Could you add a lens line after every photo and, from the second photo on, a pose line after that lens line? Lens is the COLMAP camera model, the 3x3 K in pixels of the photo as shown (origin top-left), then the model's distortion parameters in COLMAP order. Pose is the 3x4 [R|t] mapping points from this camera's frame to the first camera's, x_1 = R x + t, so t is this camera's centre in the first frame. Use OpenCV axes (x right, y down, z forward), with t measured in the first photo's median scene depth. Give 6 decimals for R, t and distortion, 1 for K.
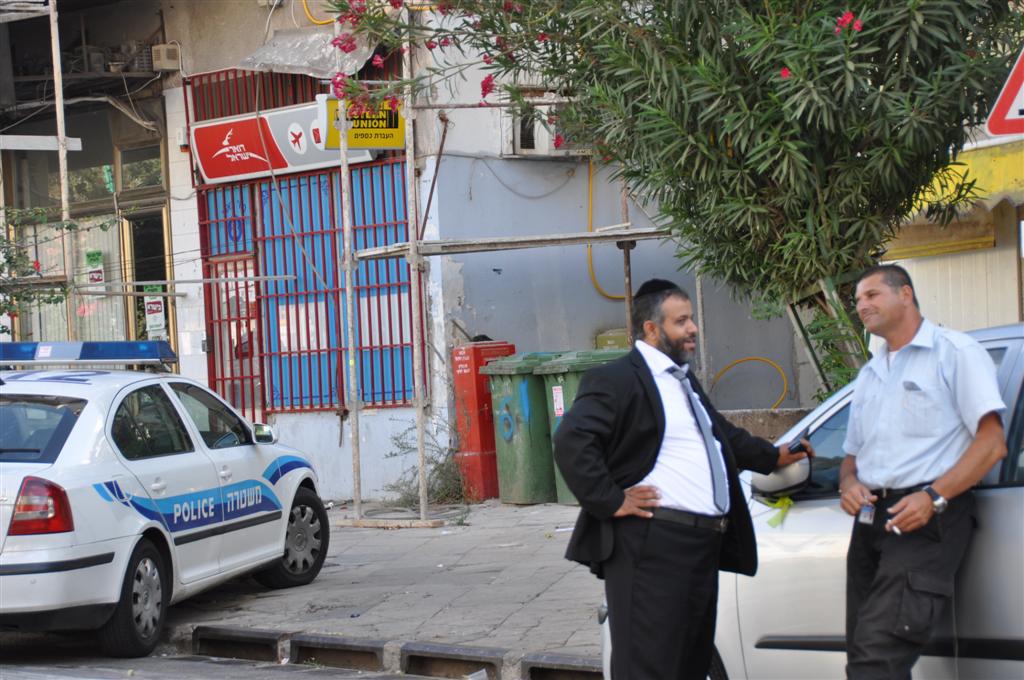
lens RADIAL K [[3381.0, 0, 490.7], [0, 3381.0, 344.0], [0, 0, 1]] dist [1.178915, 0.186685]
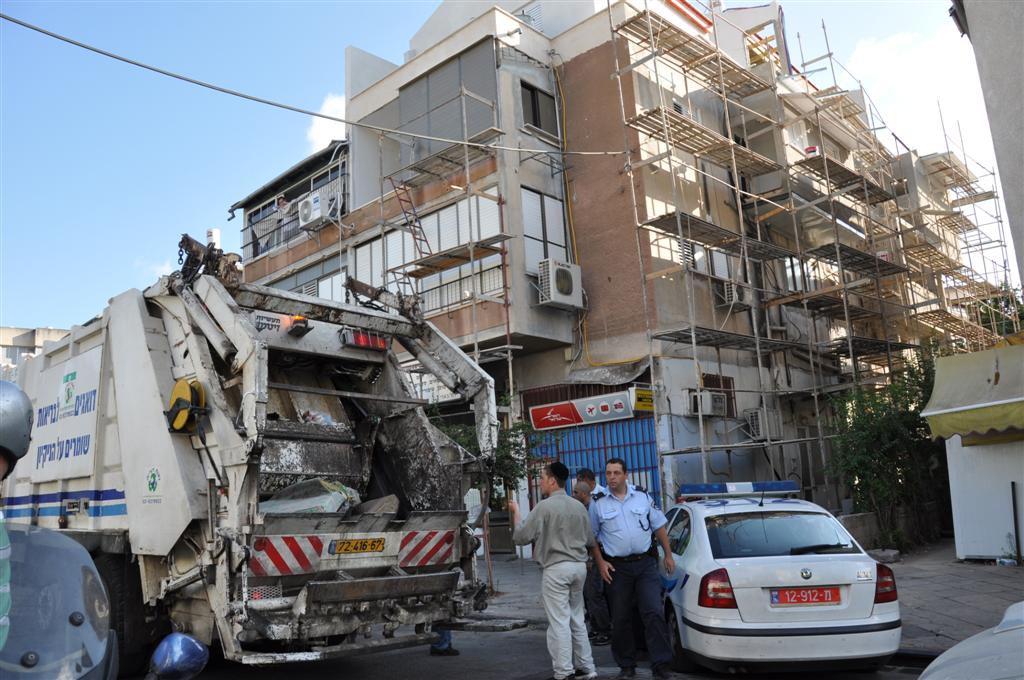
lens RADIAL K [[800.0, 0, 509.5], [0, 800.0, 344.3], [0, 0, 1]] dist [-0.156965, 0.115523]
pose [[0.977772, 0.034355, 0.206838, -0.247222], [0.006995, 0.980591, -0.195940, 0.006271], [-0.209555, 0.193031, 0.958554, 0.467772]]
